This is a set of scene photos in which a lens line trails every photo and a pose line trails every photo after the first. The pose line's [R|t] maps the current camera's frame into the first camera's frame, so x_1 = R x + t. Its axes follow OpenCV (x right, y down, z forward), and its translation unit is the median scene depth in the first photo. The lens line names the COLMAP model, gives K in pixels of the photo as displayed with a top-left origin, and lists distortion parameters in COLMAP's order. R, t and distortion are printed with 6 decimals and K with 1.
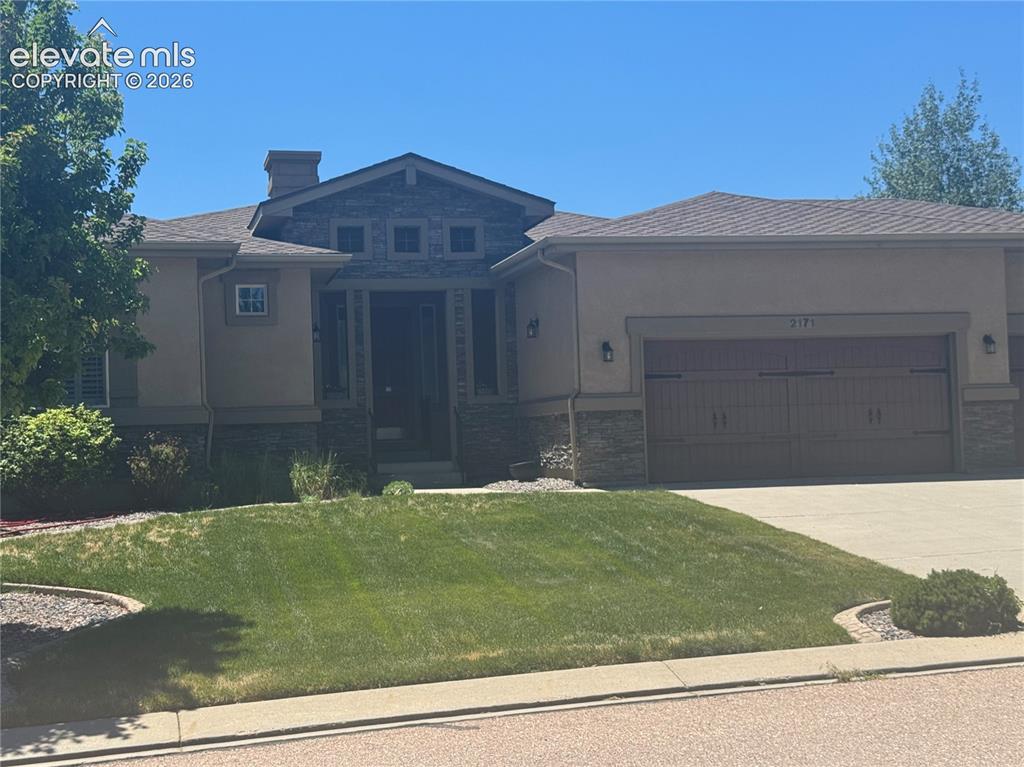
lens RADIAL K [[1460.8, 0, 512.0], [0, 1460.8, 383.5], [0, 0, 1]] dist [0.137855, 0.026456]
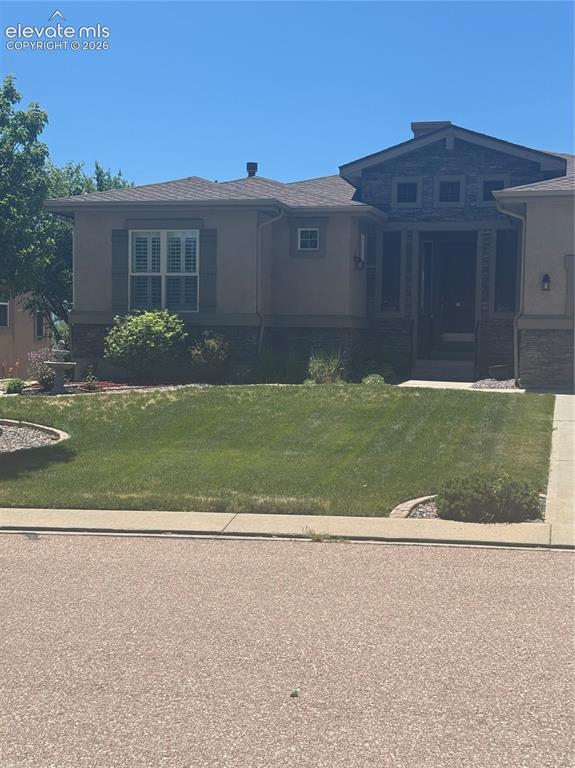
lens RADIAL K [[1095.6, 0, 287.5], [0, 1095.6, 384.0], [0, 0, 1]] dist [0.137855, 0.026456]
pose [[0.895246, 0.066873, -0.440525, 0.279449], [-0.028256, 0.995204, 0.093653, -0.016779], [0.444675, -0.071395, 0.892842, 0.038810]]
